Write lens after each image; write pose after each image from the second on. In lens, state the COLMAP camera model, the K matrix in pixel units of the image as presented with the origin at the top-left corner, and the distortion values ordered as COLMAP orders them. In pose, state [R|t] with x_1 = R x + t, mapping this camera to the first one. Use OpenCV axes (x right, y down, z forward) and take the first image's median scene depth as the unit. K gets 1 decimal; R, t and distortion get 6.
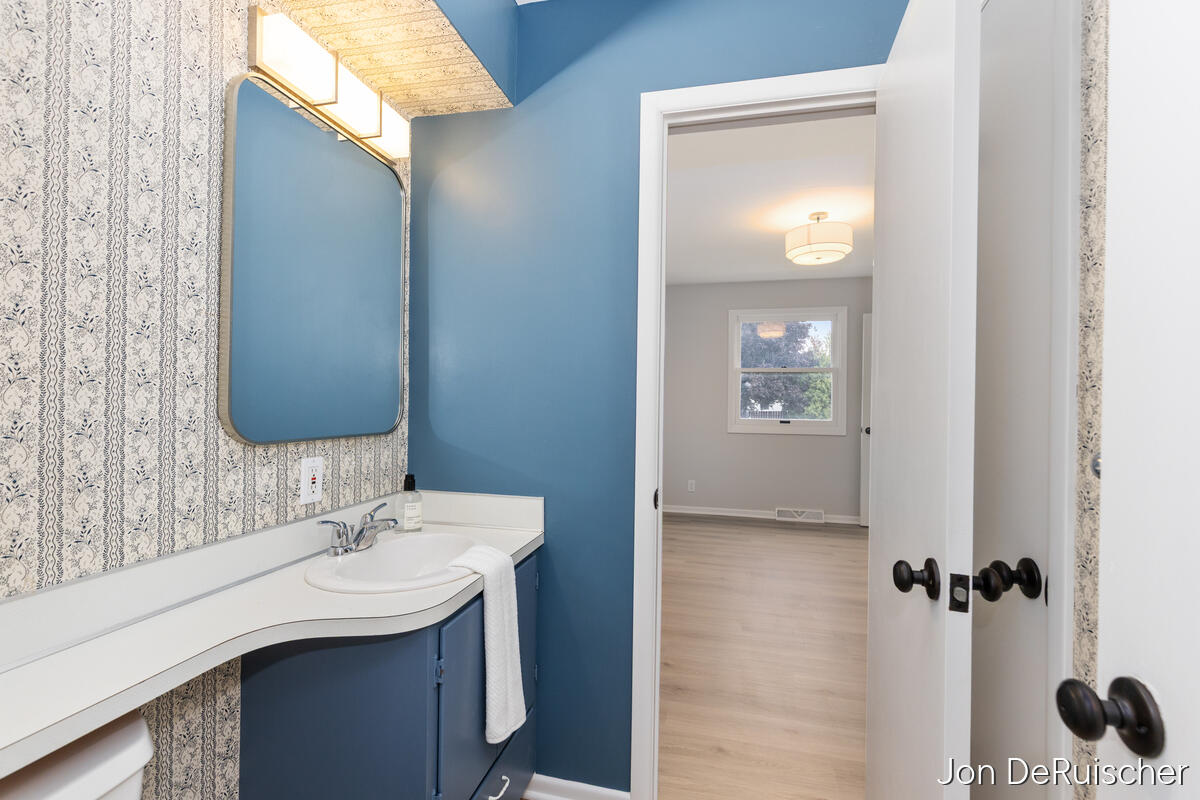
lens RADIAL K [[541.1, 0, 598.1], [0, 541.1, 396.1], [0, 0, 1]] dist [0.001450, 0.000529]
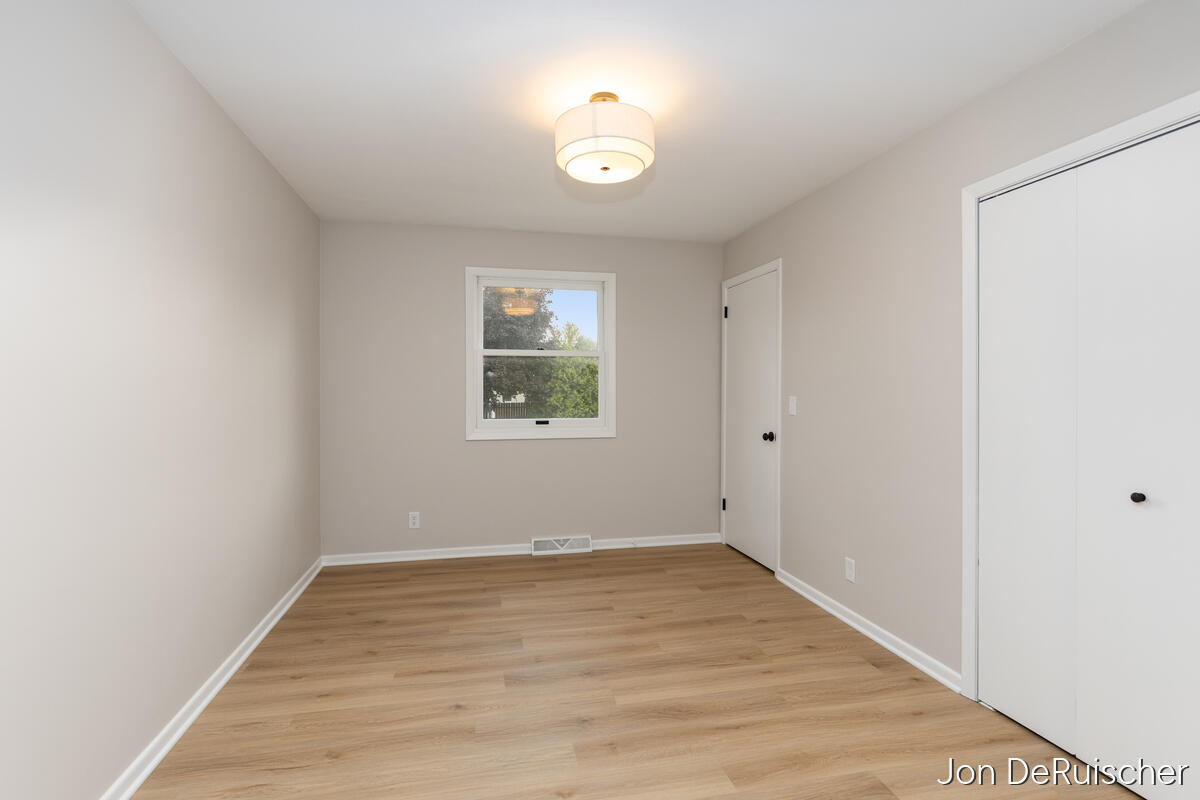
lens RADIAL K [[576.2, 0, 600.0], [0, 576.2, 400.0], [0, 0, 1]] dist [0.000896, 0.000076]
pose [[0.895906, -0.017467, 0.443900, 0.063411], [0.007599, 0.999683, 0.023999, -0.002195], [-0.444179, -0.018127, 0.895755, 0.251061]]
